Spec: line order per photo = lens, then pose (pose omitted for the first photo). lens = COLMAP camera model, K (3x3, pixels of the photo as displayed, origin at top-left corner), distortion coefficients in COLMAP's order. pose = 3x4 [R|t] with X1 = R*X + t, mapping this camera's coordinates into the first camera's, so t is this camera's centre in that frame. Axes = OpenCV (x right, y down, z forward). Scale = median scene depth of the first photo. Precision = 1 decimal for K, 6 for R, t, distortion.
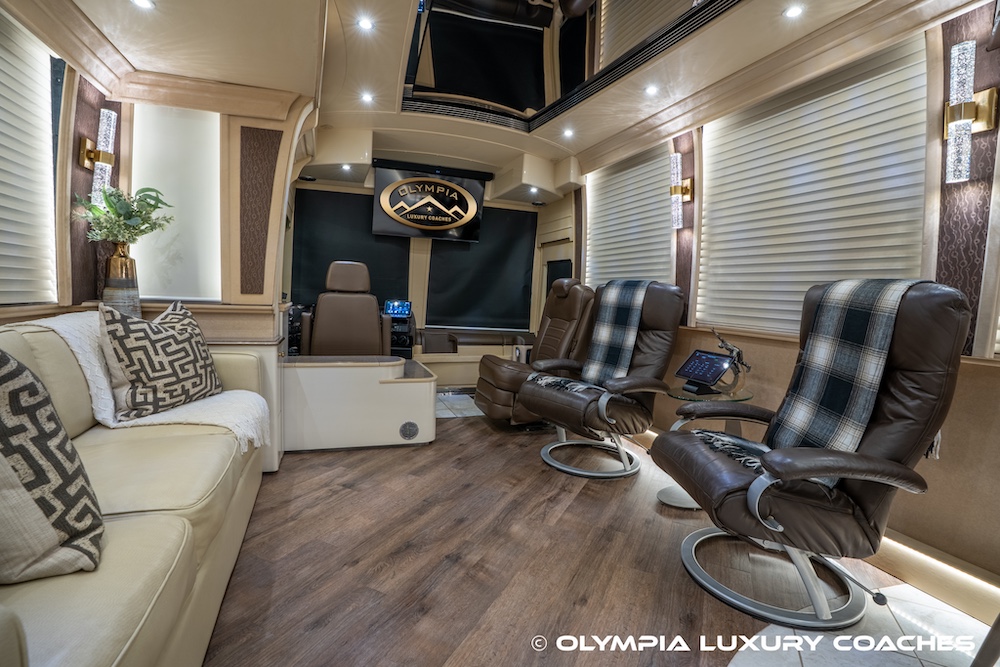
lens RADIAL K [[466.7, 0, 500.6], [0, 466.7, 327.8], [0, 0, 1]] dist [-0.070752, 0.028993]
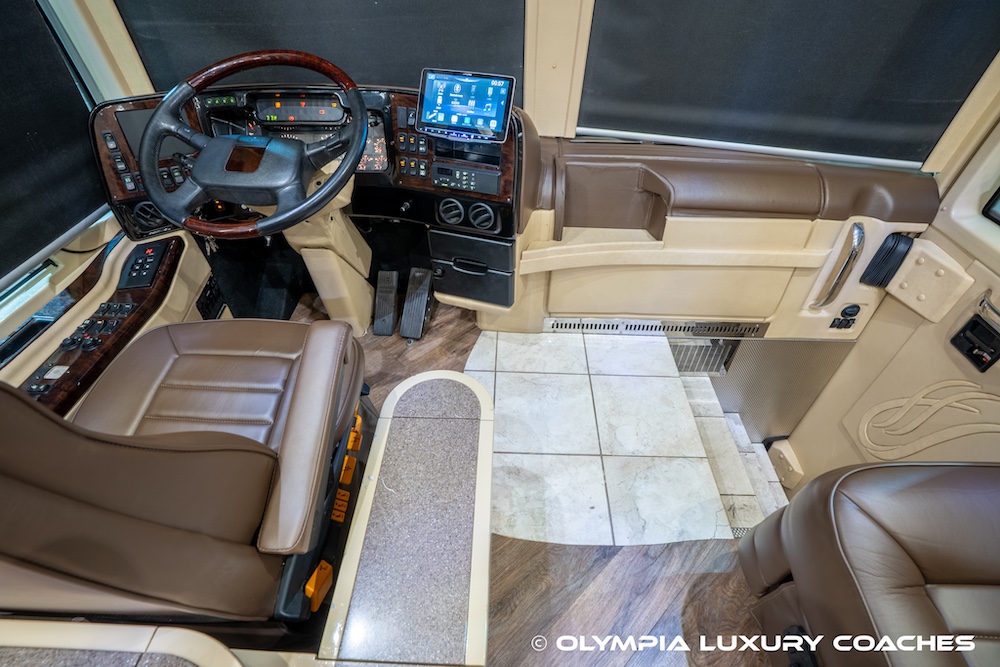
lens RADIAL K [[466.7, 0, 500.6], [0, 466.7, 327.8], [0, 0, 1]] dist [-0.070752, 0.028993]
pose [[0.928803, 0.218918, -0.298998, -0.205538], [0.007521, 0.795550, 0.605842, -0.220157], [0.370497, -0.564956, 0.737263, 1.626629]]
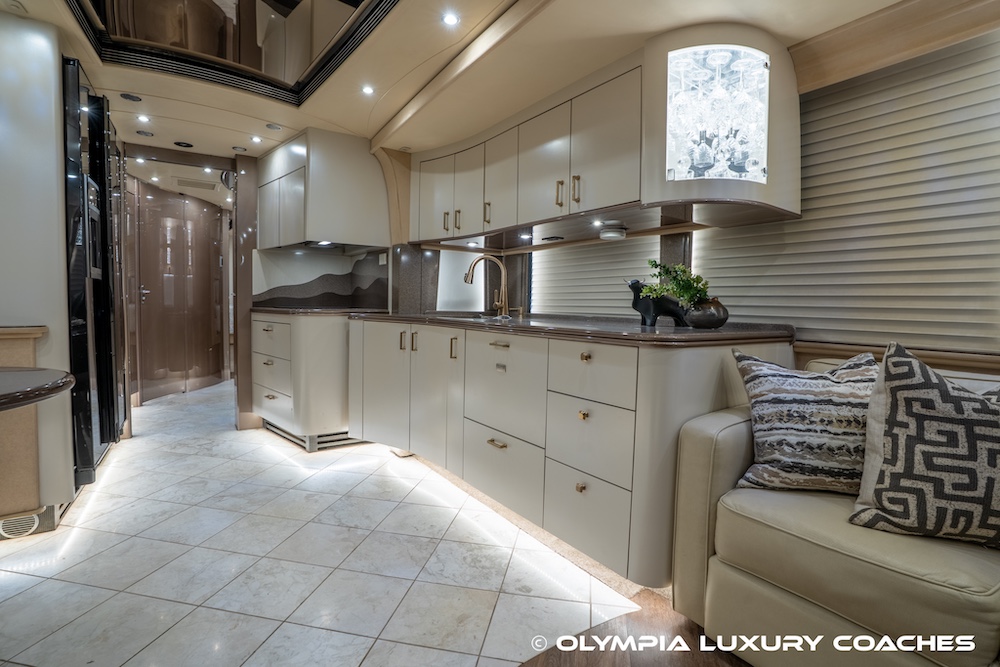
lens RADIAL K [[470.3, 0, 500.5], [0, 470.3, 329.5], [0, 0, 1]] dist [-0.069395, 0.026720]
pose [[-0.965418, -0.050867, -0.255696, 0.227242], [-0.081564, 0.990477, 0.110918, -0.053652], [0.247619, 0.127938, -0.960373, 0.829147]]
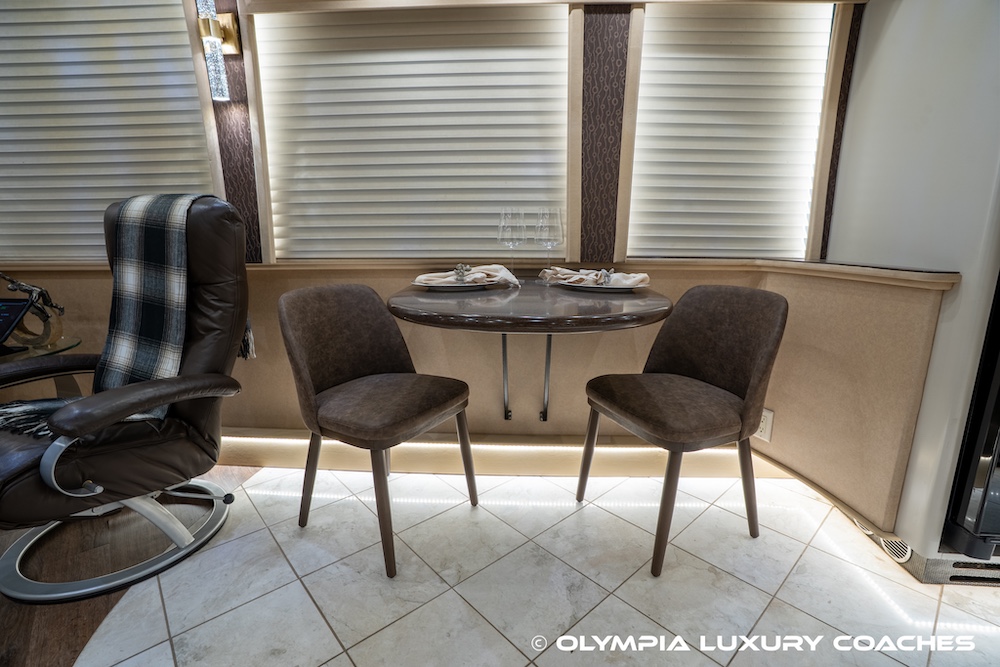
lens RADIAL K [[466.7, 0, 500.6], [0, 466.7, 327.8], [0, 0, 1]] dist [-0.070752, 0.028993]
pose [[0.392812, -0.230483, 0.890268, 0.160730], [0.086814, 0.973054, 0.213610, 0.020245], [-0.915512, -0.006621, 0.402237, -0.027328]]
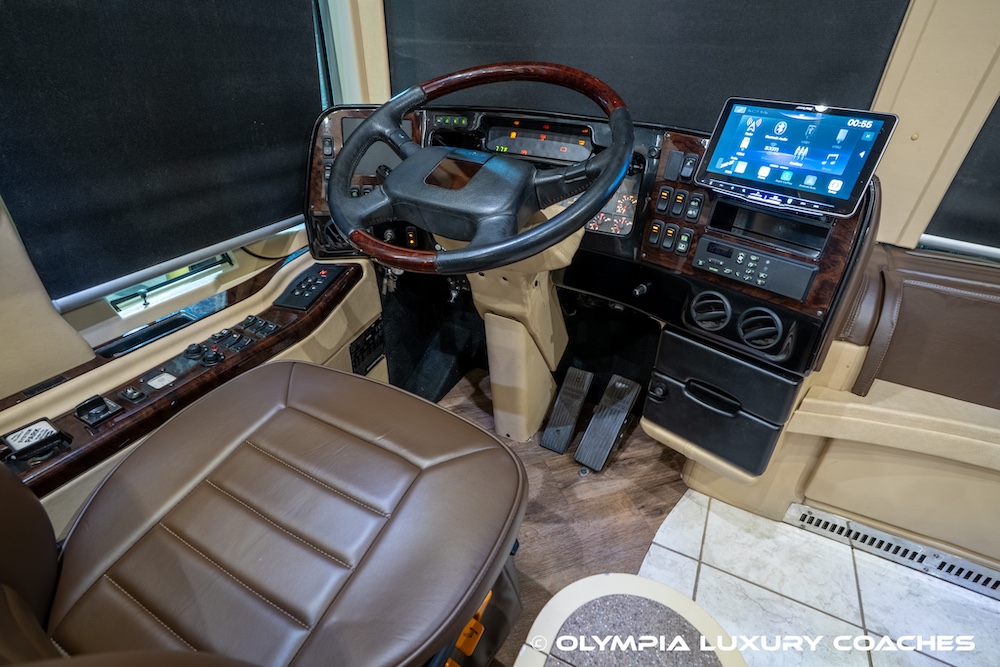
lens RADIAL K [[466.7, 0, 491.7], [0, 466.7, 336.7], [0, 0, 1]] dist [-0.025232, 0.000399]
pose [[0.668178, 0.358191, -0.652102, -0.350285], [-0.040825, 0.892811, 0.448578, -0.115917], [0.742880, -0.273108, 0.611180, 1.758835]]
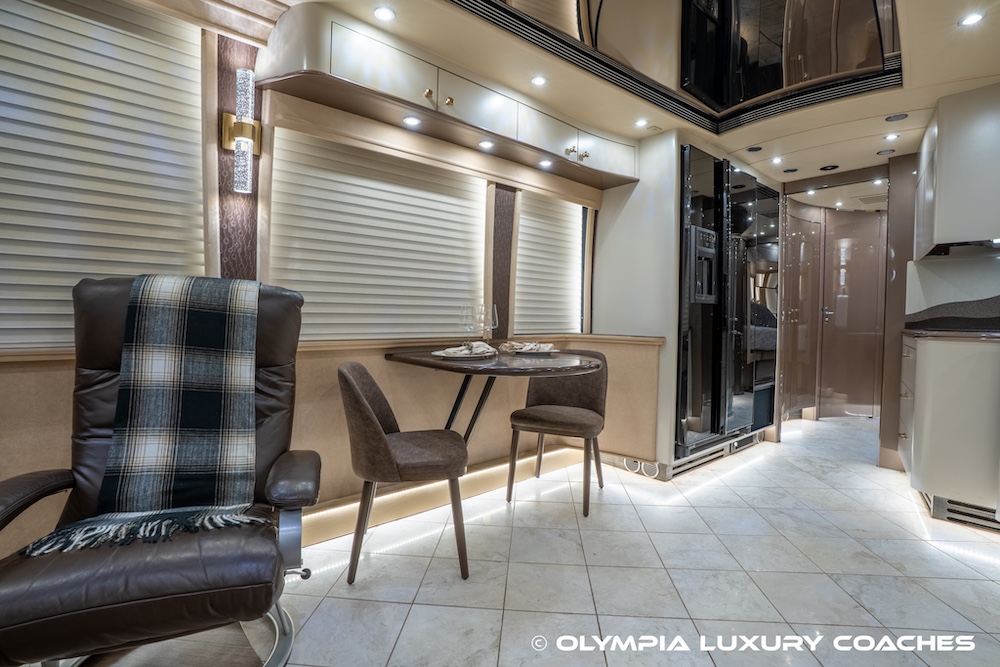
lens RADIAL K [[466.7, 0, 500.6], [0, 466.7, 327.8], [0, 0, 1]] dist [-0.070752, 0.028993]
pose [[-0.358613, -0.076904, 0.930313, -0.220693], [0.037241, 0.994629, 0.096576, -0.059329], [-0.932743, 0.069279, -0.353823, 0.637200]]
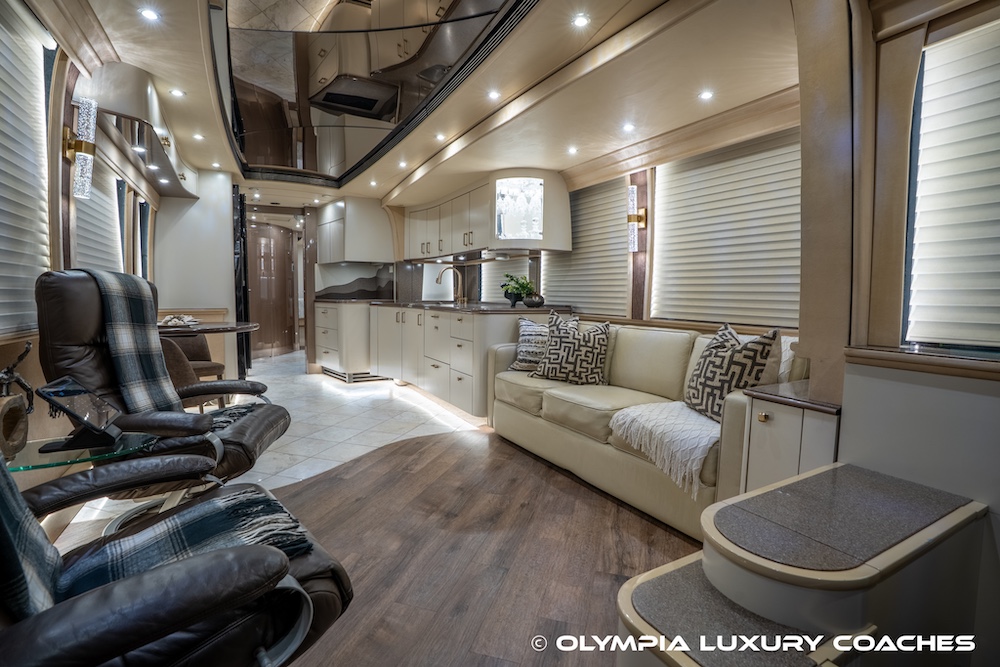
lens RADIAL K [[466.7, 0, 500.6], [0, 466.7, 327.8], [0, 0, 1]] dist [-0.070752, 0.028993]
pose [[-0.986742, -0.044714, -0.156016, -0.016665], [-0.066113, 0.988666, 0.134790, -0.158487], [0.148221, 0.143318, -0.978514, 1.966635]]
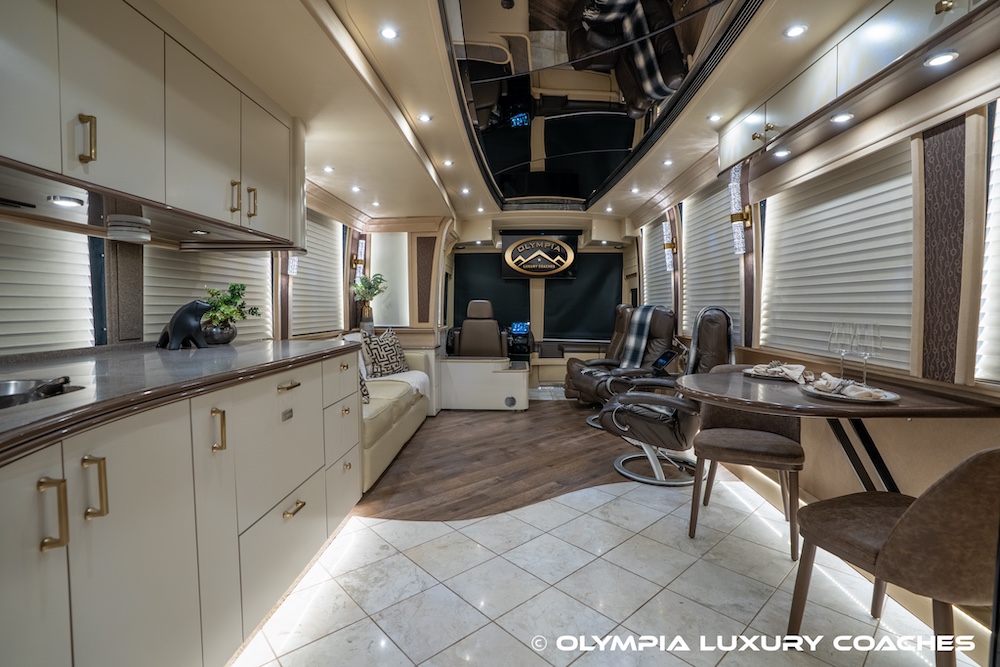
lens RADIAL K [[466.7, 0, 500.6], [0, 466.7, 327.8], [0, 0, 1]] dist [-0.070752, 0.028993]
pose [[0.923771, -0.024013, -0.382191, 0.635269], [0.010197, 0.999221, -0.038133, 0.032914], [0.382809, 0.031328, 0.923296, -0.860448]]
